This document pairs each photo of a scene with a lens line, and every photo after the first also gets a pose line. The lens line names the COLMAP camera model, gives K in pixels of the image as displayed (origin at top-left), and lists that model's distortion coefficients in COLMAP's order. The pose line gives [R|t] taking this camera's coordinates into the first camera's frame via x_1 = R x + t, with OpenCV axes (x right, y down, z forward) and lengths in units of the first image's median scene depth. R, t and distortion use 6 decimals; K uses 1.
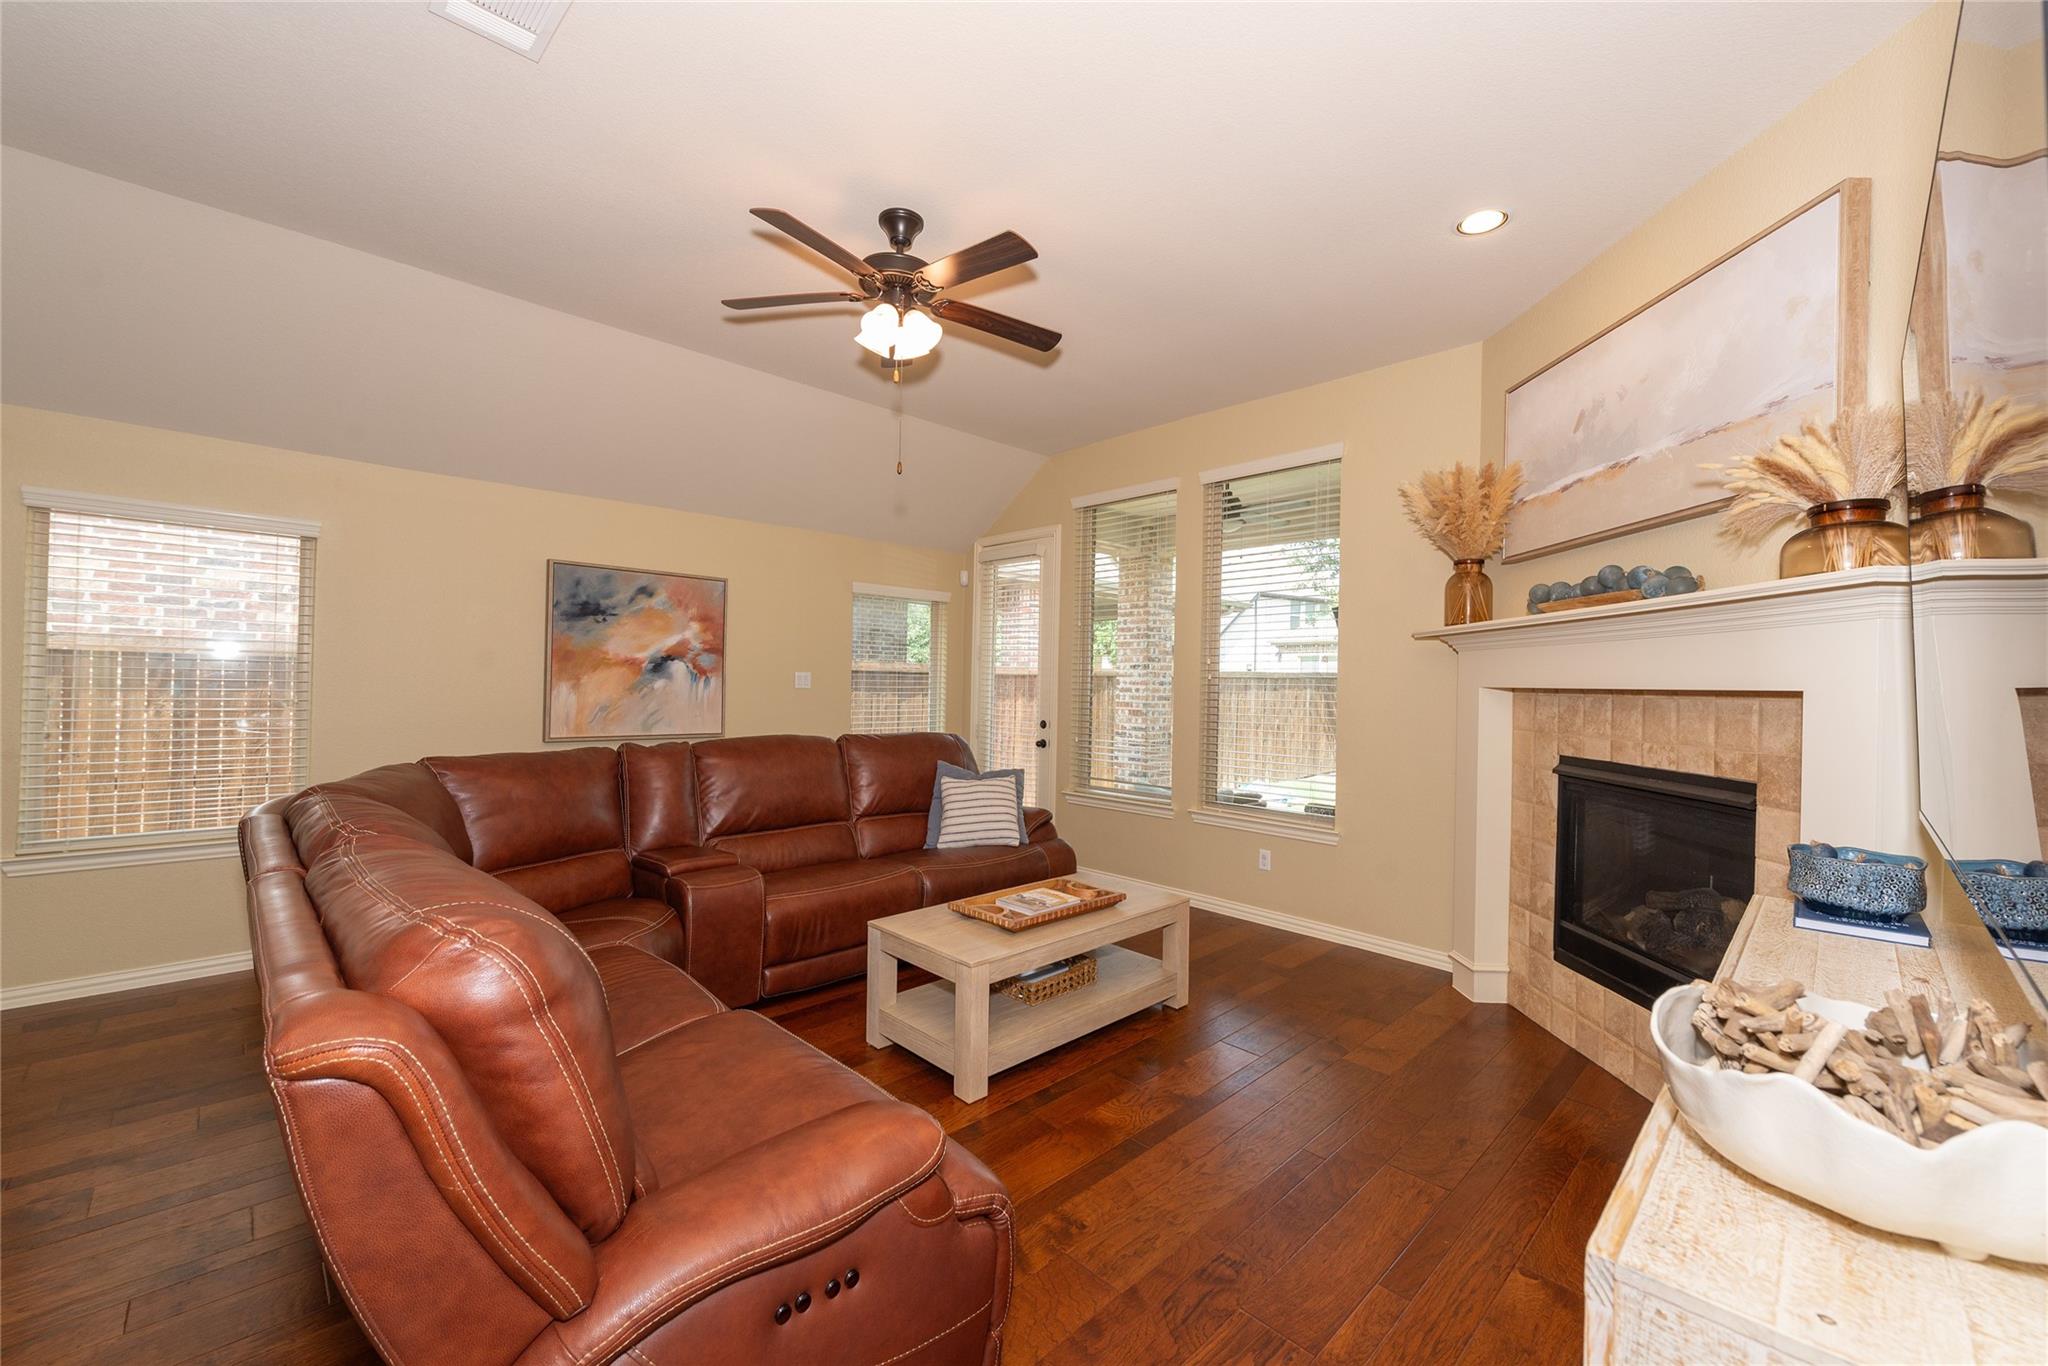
lens RADIAL K [[814.2, 0, 1026.4], [0, 814.2, 680.1], [0, 0, 1]] dist [0.015256, -0.006654]
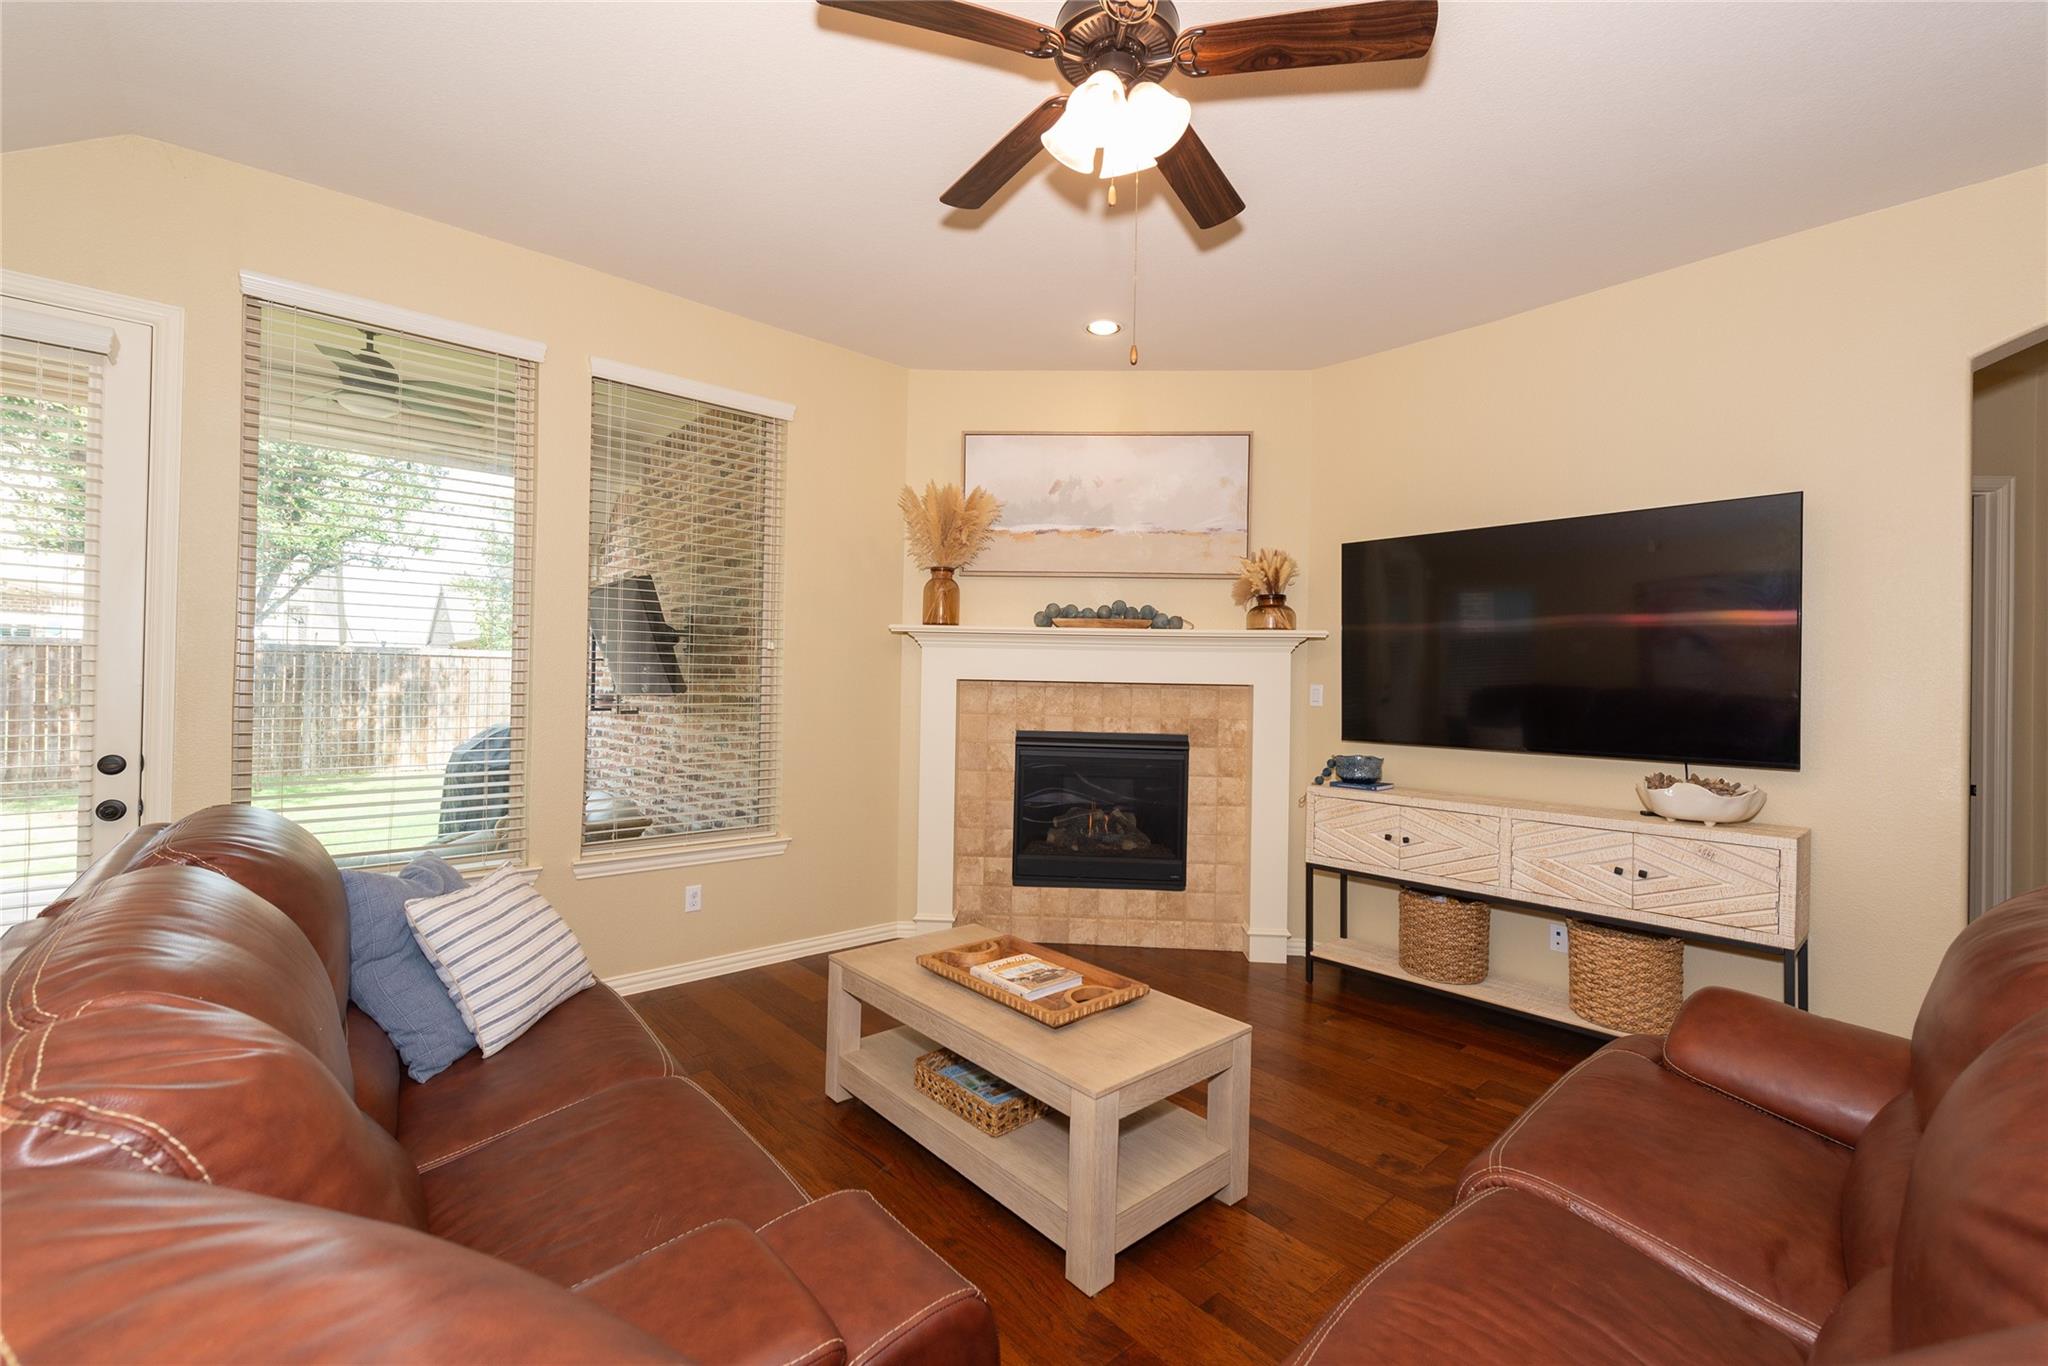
lens RADIAL K [[860.6, 0, 1020.1], [0, 860.6, 678.4], [0, 0, 1]] dist [0.012465, -0.000119]
pose [[0.048731, -0.011950, 0.998740, -0.707977], [-0.021156, 0.999692, 0.012993, -0.010938], [-0.998588, -0.021762, 0.048463, 0.891080]]
